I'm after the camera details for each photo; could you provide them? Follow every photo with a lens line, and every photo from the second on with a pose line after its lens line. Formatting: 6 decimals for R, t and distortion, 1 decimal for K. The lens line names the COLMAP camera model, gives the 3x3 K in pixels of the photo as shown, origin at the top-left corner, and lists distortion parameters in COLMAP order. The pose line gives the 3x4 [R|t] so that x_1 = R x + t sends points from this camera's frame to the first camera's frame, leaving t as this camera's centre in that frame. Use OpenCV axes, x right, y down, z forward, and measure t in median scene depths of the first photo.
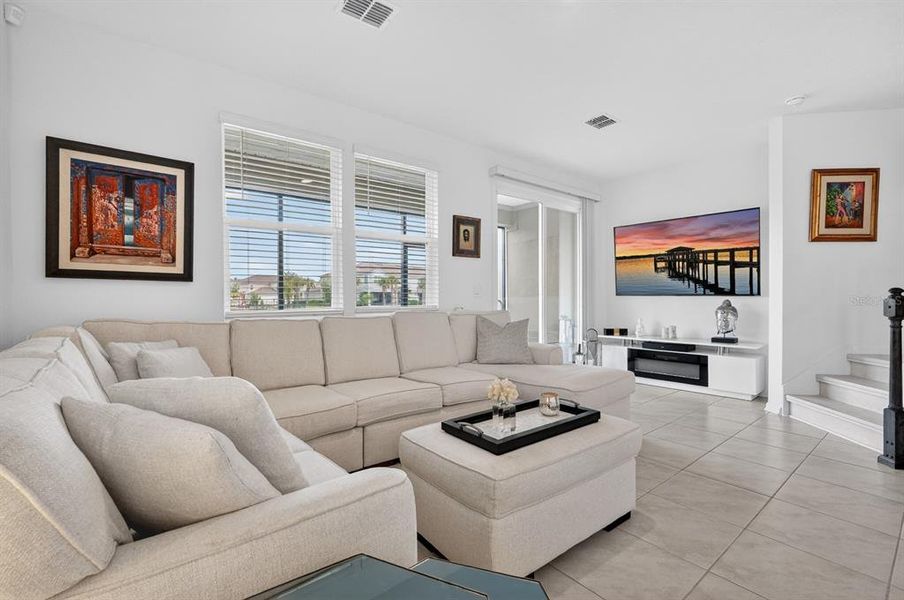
lens RADIAL K [[398.0, 0, 456.0], [0, 398.0, 303.3], [0, 0, 1]] dist [-0.002297, -0.000190]
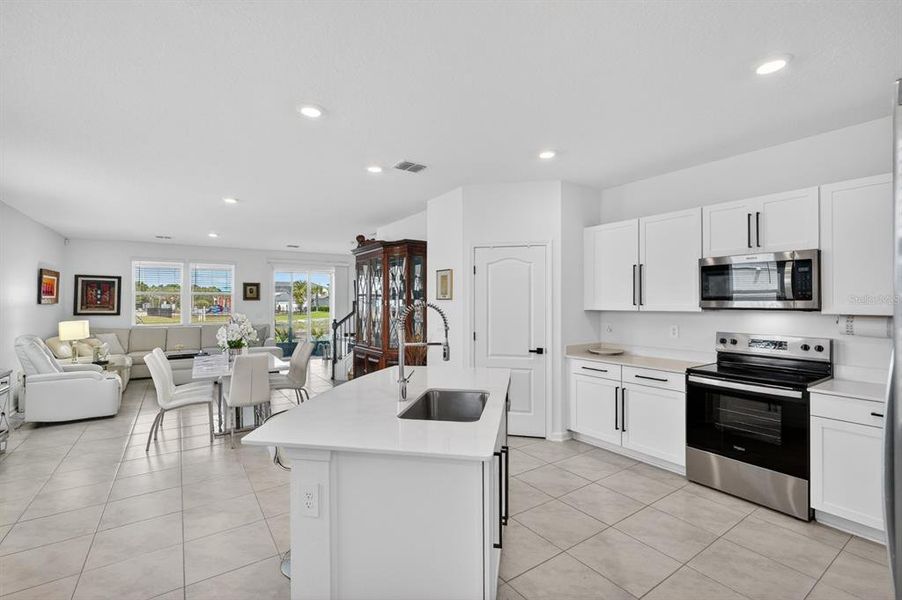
lens RADIAL K [[394.9, 0, 452.0], [0, 394.9, 301.4], [0, 0, 1]] dist [-0.020132, 0.008184]
pose [[0.996925, -0.002414, -0.078328, 2.068472], [0.000438, 0.999681, -0.025236, -0.085026], [0.078364, 0.025124, 0.996608, -1.747721]]
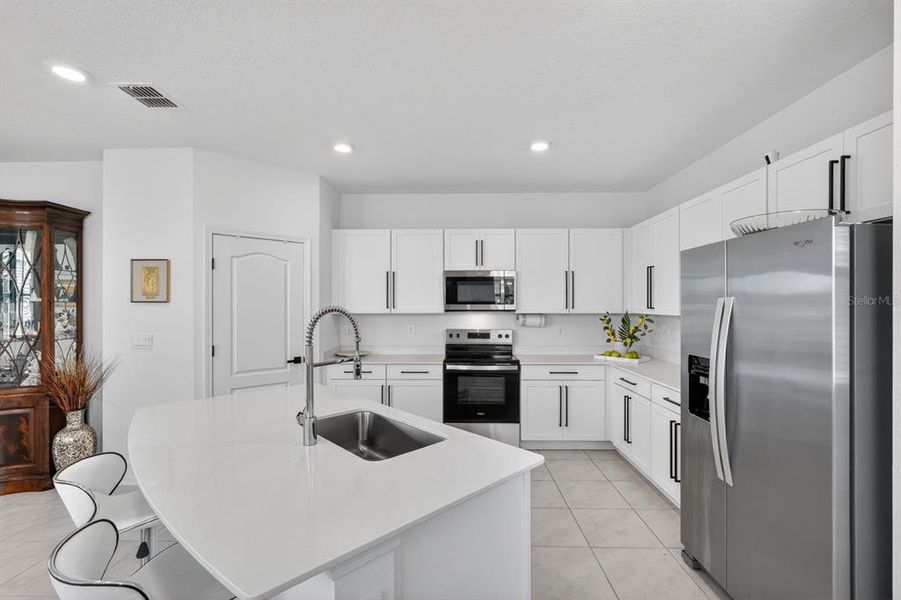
lens RADIAL K [[394.4, 0, 451.5], [0, 394.4, 301.4], [0, 0, 1]] dist [-0.020132, 0.008184]
pose [[0.645647, 0.003139, 0.763630, 1.597591], [0.018682, 0.999627, -0.019904, -0.097932], [-0.763408, 0.027117, 0.645347, -1.484524]]
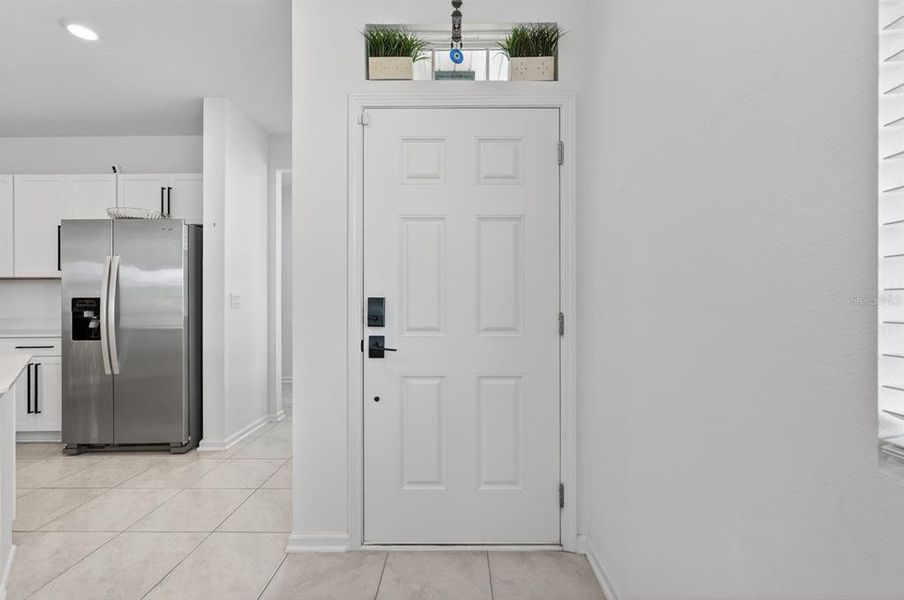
lens RADIAL K [[395.7, 0, 453.0], [0, 395.7, 301.4], [0, 0, 1]] dist [-0.020132, 0.008184]
pose [[-0.774121, -0.002305, 0.633033, 1.046411], [0.013030, 0.999724, 0.019574, 0.003926], [-0.632903, 0.023401, -0.773877, -1.172806]]
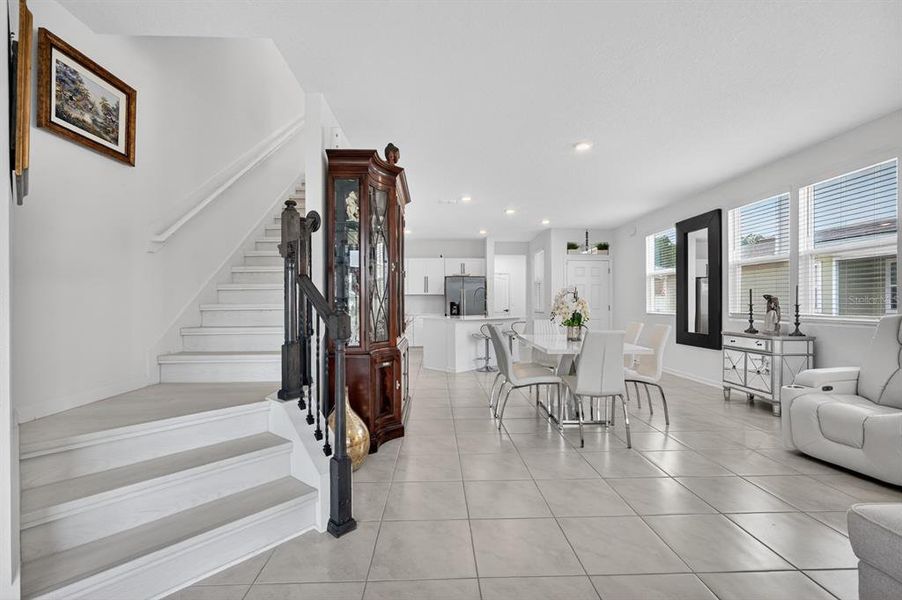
lens RADIAL K [[394.9, 0, 452.0], [0, 394.9, 301.4], [0, 0, 1]] dist [-0.020132, 0.008184]
pose [[-0.802609, 0.005509, 0.596480, 0.484421], [0.013809, 0.999861, 0.009345, -0.034460], [-0.596346, 0.015737, -0.802573, 1.361120]]
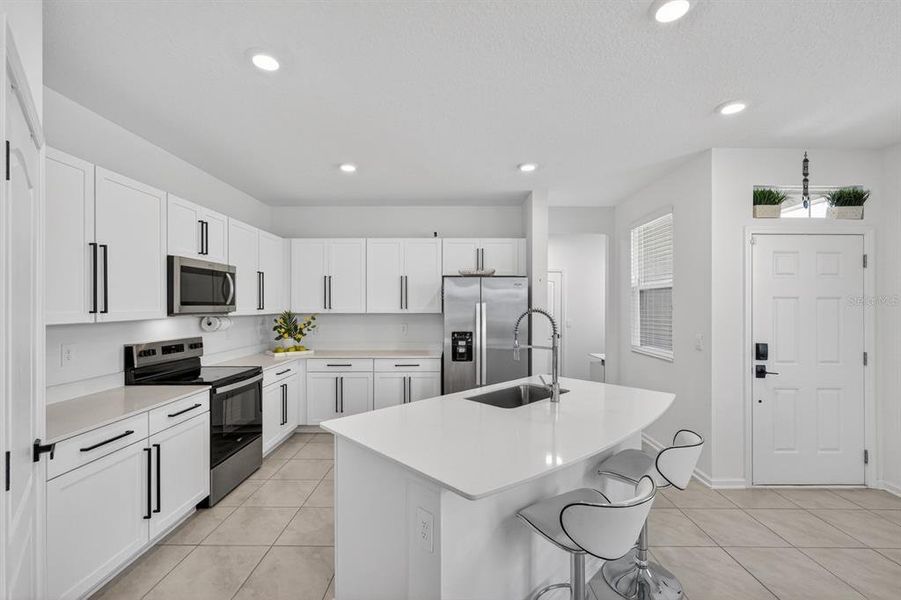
lens RADIAL K [[396.7, 0, 454.5], [0, 396.7, 303.3], [0, 0, 1]] dist [-0.002297, -0.000190]
pose [[-0.776073, -0.003167, 0.630635, 1.524493], [0.008944, 0.999832, 0.016028, -0.133330], [-0.630579, 0.018079, -0.775914, -0.149976]]
